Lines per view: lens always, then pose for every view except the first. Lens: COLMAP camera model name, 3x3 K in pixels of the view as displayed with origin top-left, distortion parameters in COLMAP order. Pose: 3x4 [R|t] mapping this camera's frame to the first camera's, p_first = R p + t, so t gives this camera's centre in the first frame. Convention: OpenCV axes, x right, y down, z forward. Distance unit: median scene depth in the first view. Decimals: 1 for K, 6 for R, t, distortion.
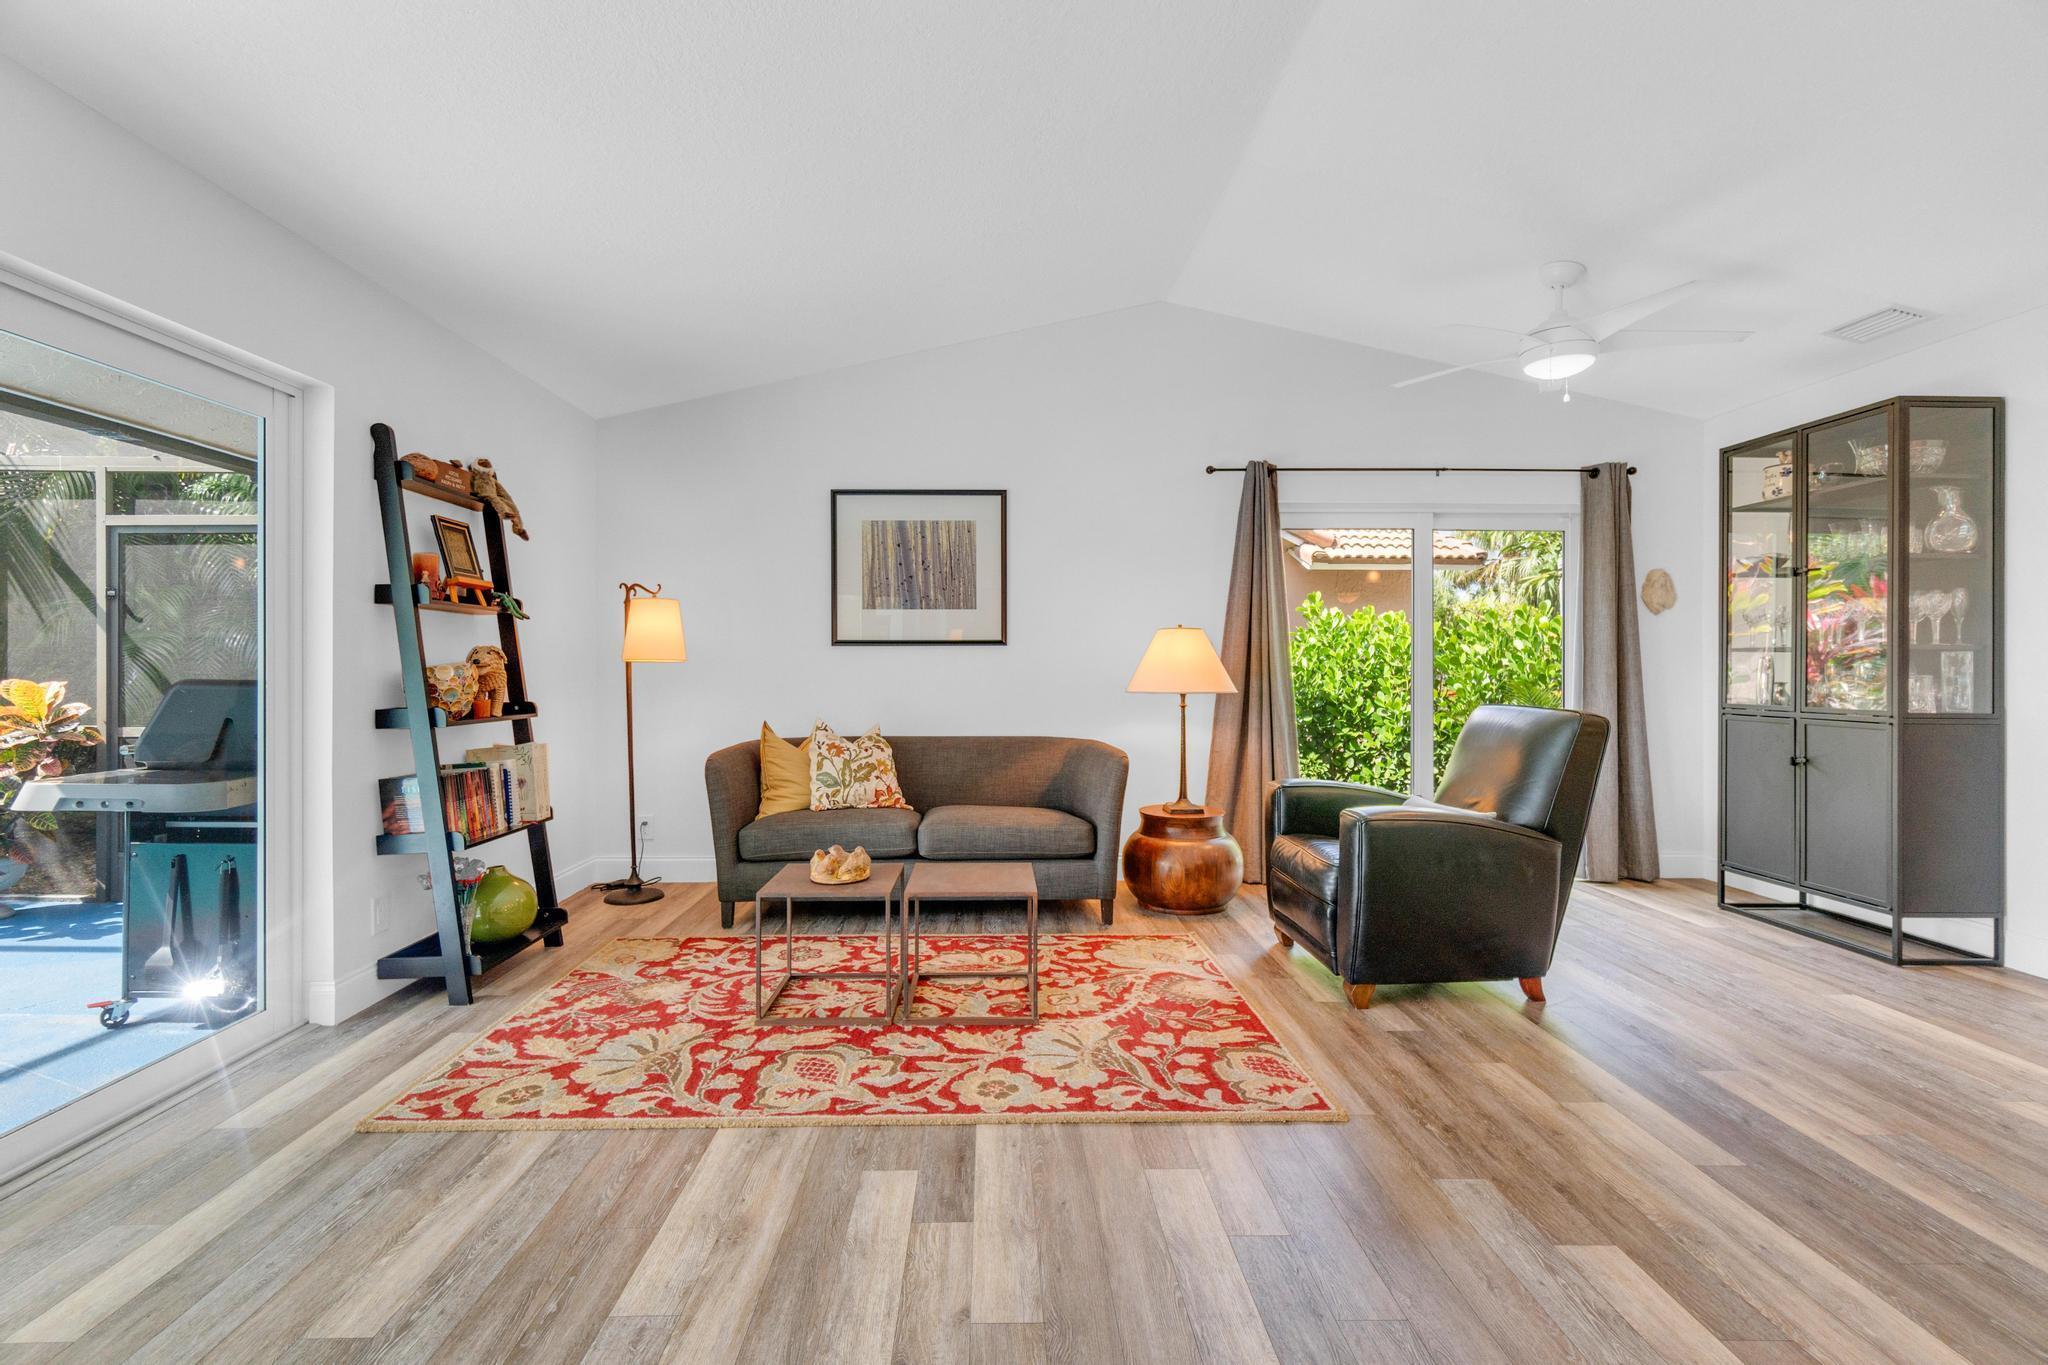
lens RADIAL K [[883.3, 0, 1002.7], [0, 883.3, 669.1], [0, 0, 1]] dist [-0.003785, 0.001074]
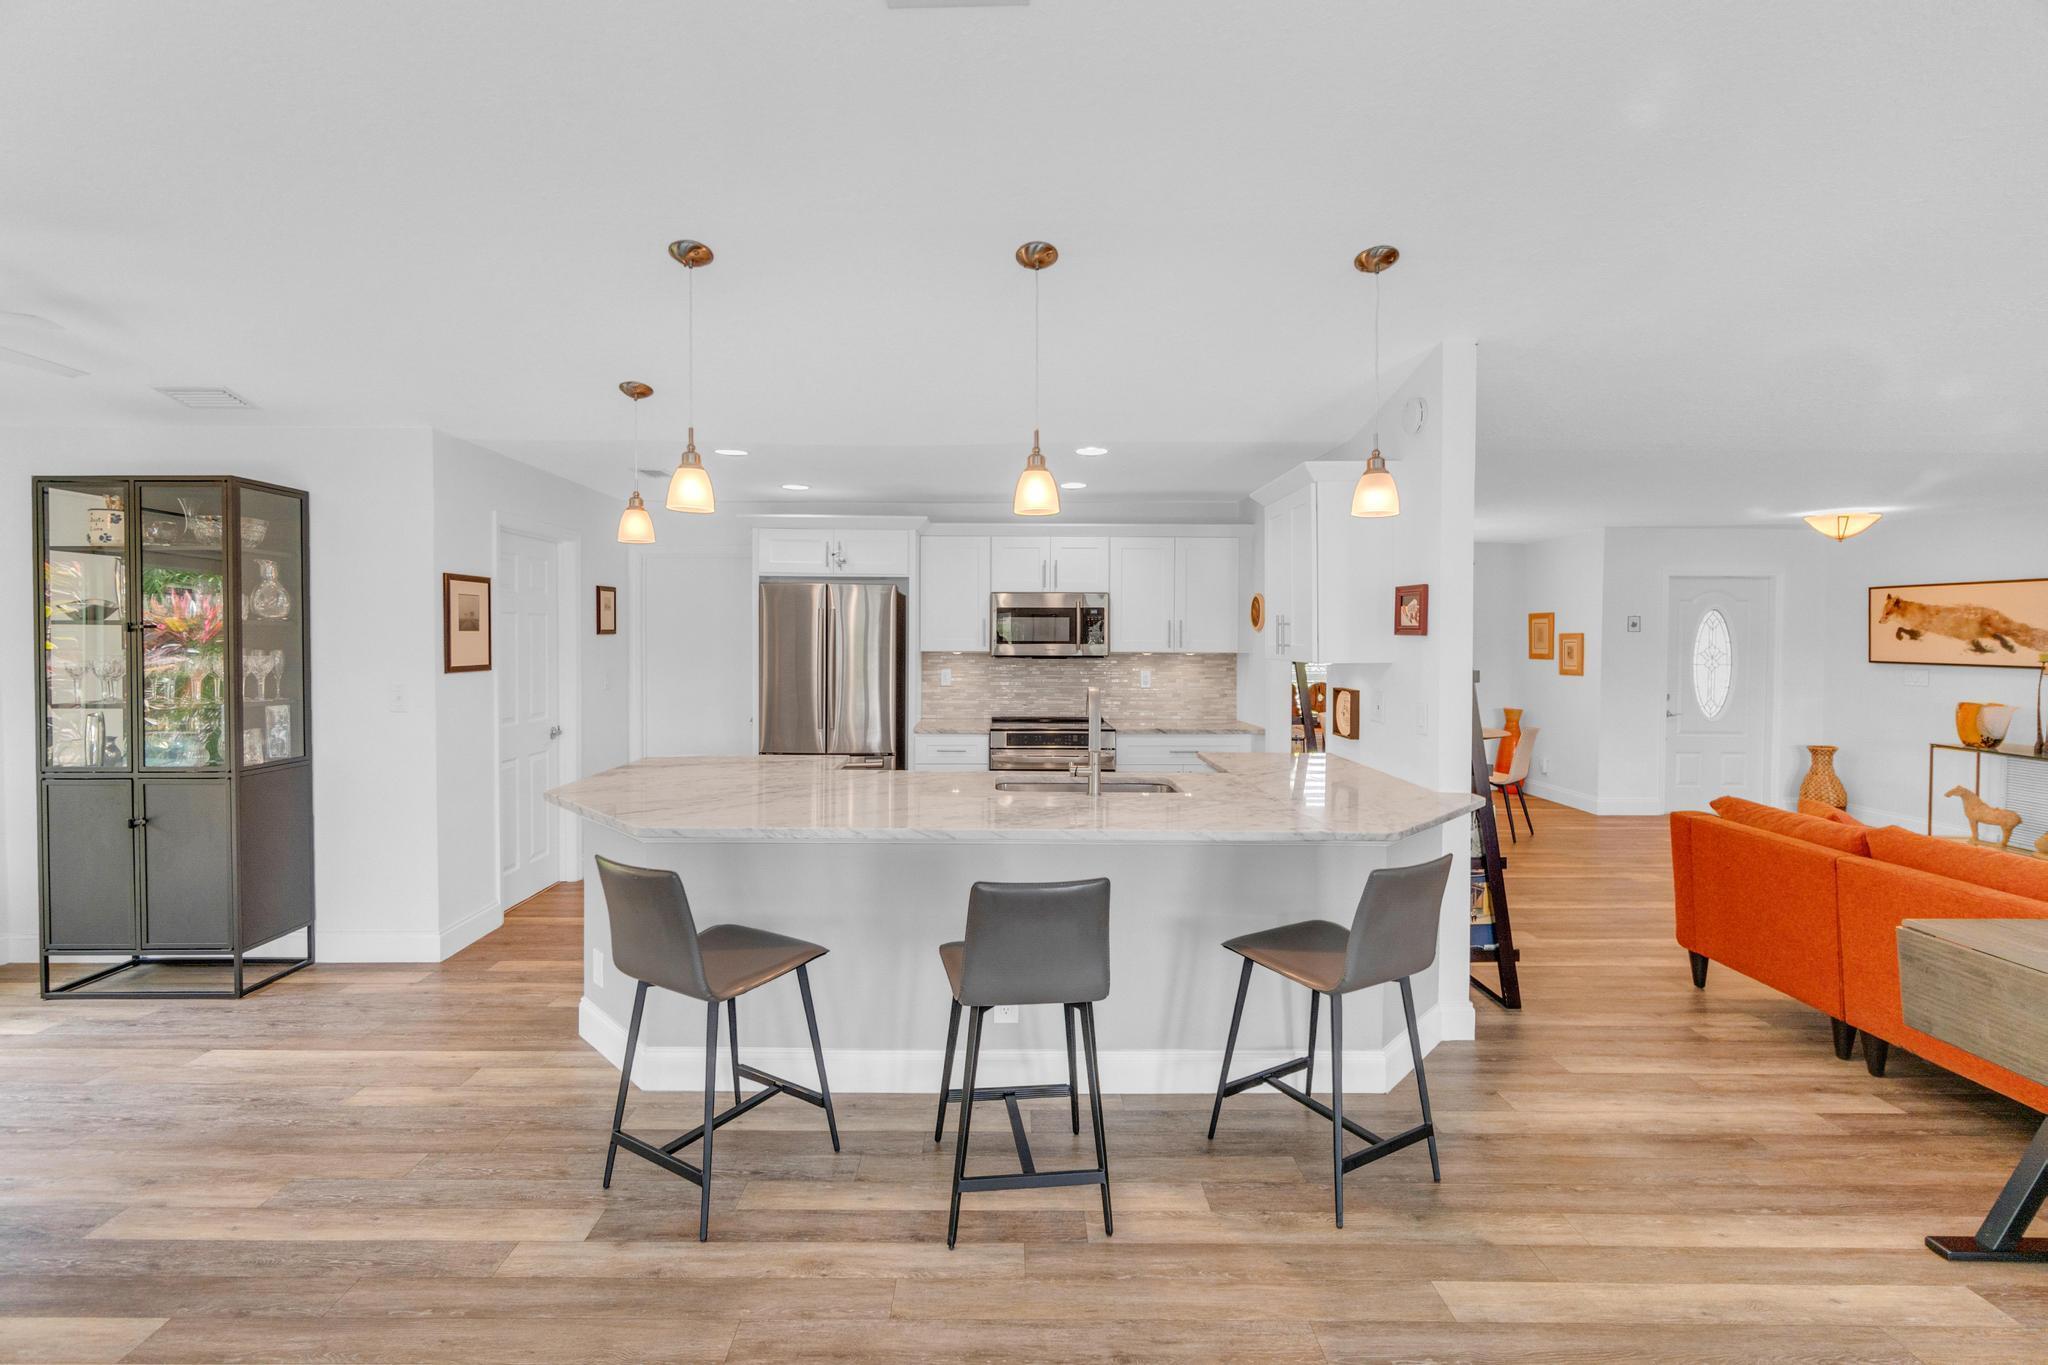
lens RADIAL K [[892.9, 0, 1004.0], [0, 892.9, 652.7], [0, 0, 1]] dist [-0.003784, 0.000643]
pose [[0.011951, -0.022372, 0.999678, -0.062462], [0.000286, 0.999750, 0.022370, -0.109396], [-0.999929, 0.000018, 0.011955, 0.037135]]
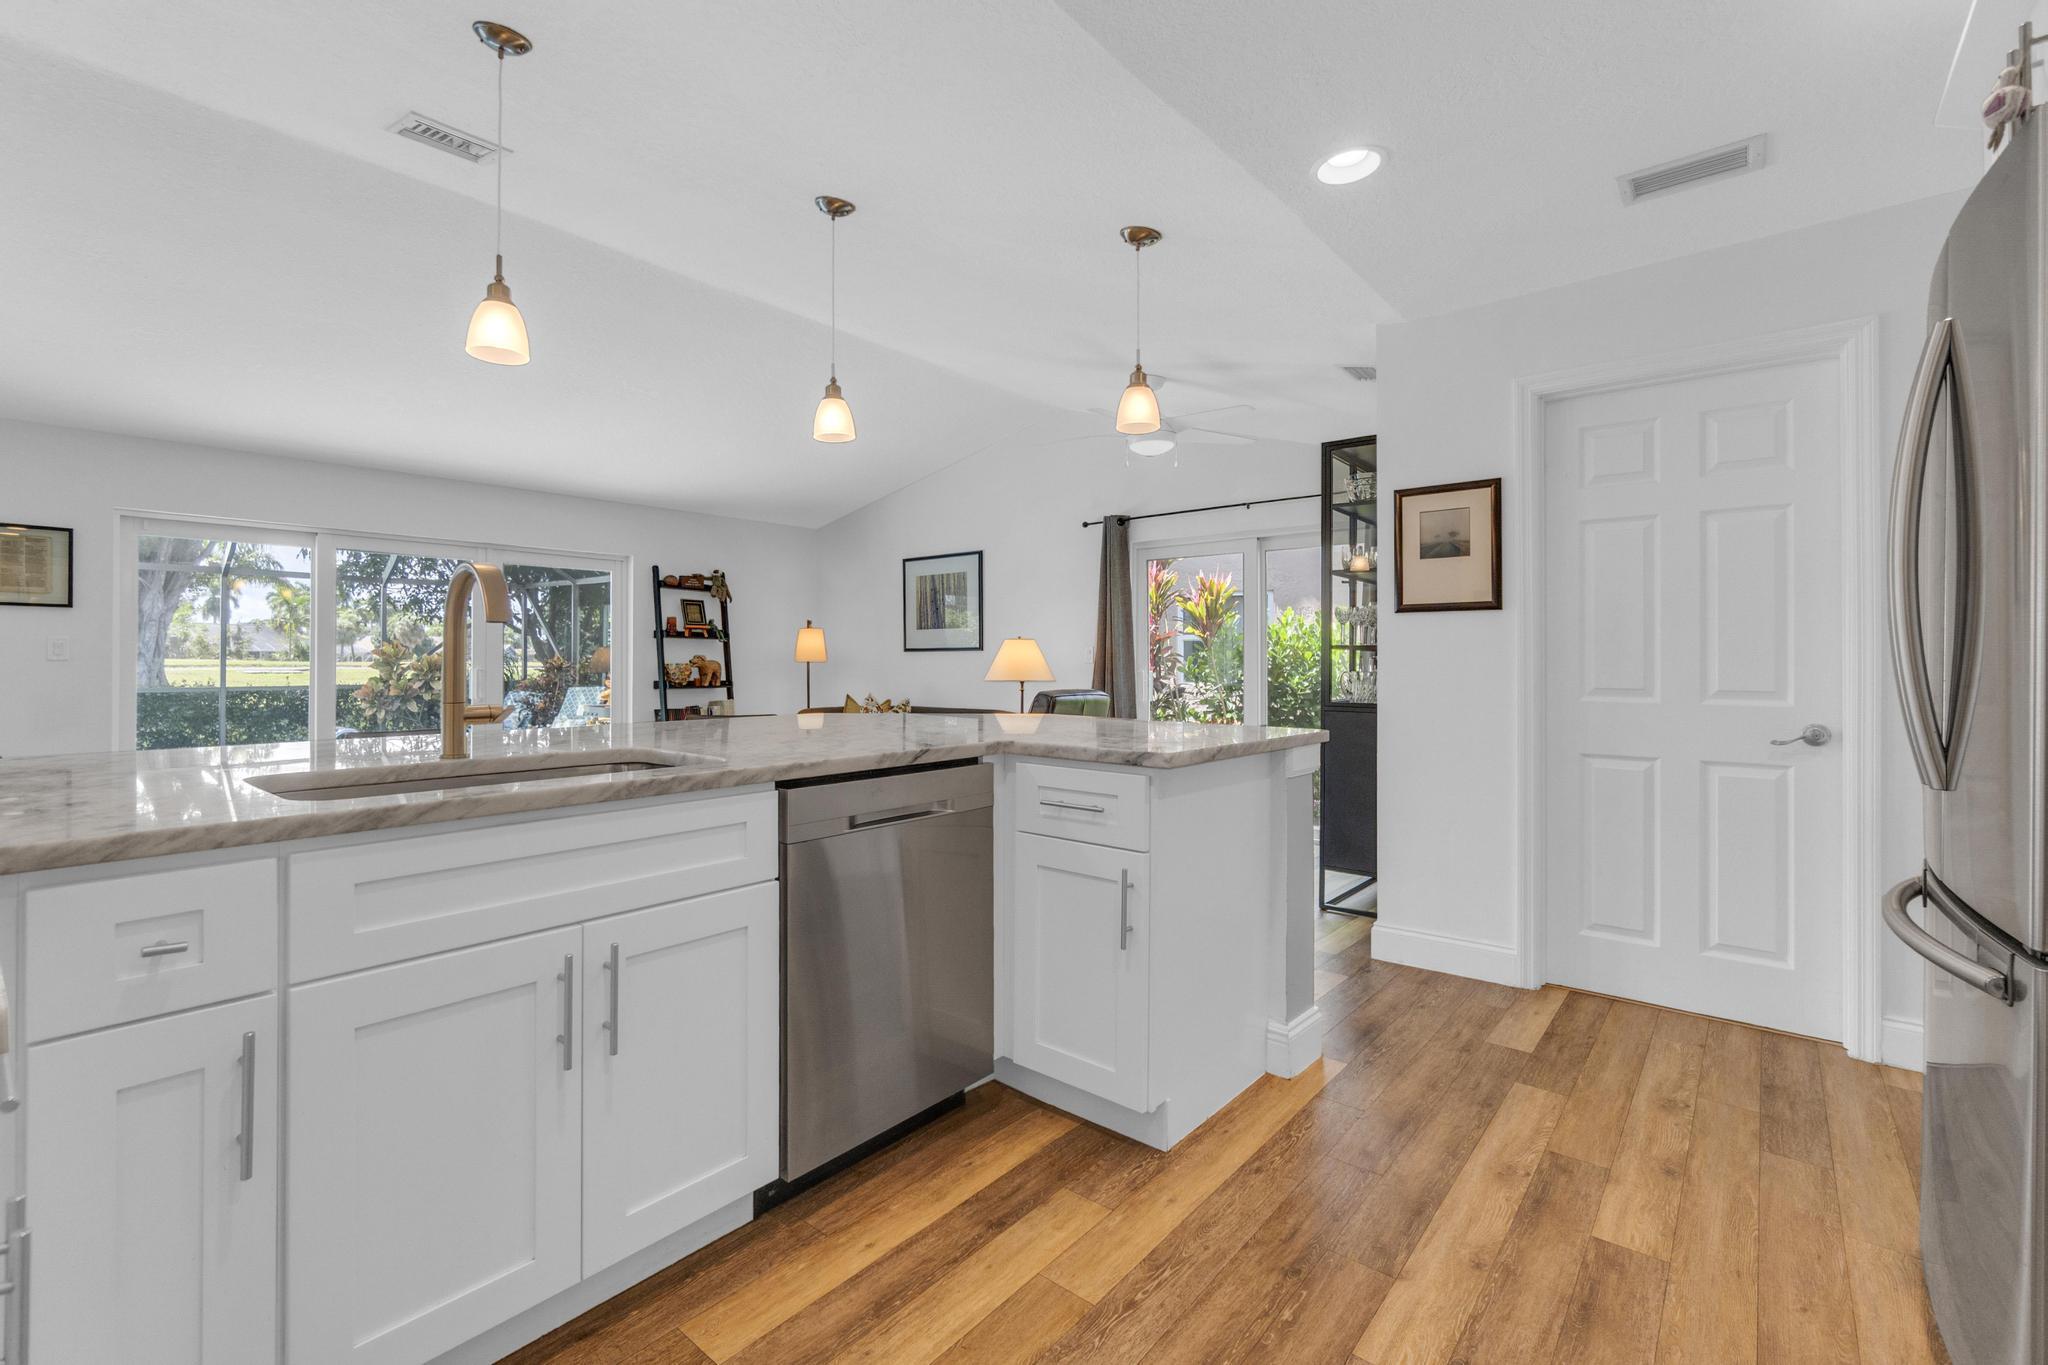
lens RADIAL K [[897.6, 0, 997.7], [0, 897.6, 664.5], [0, 0, 1]] dist [-0.002822, -0.000088]
pose [[0.750270, 0.001010, -0.661131, 1.411466], [-0.004171, 0.999986, -0.003205, 0.003750], [0.661118, 0.005162, 0.750264, -0.216884]]
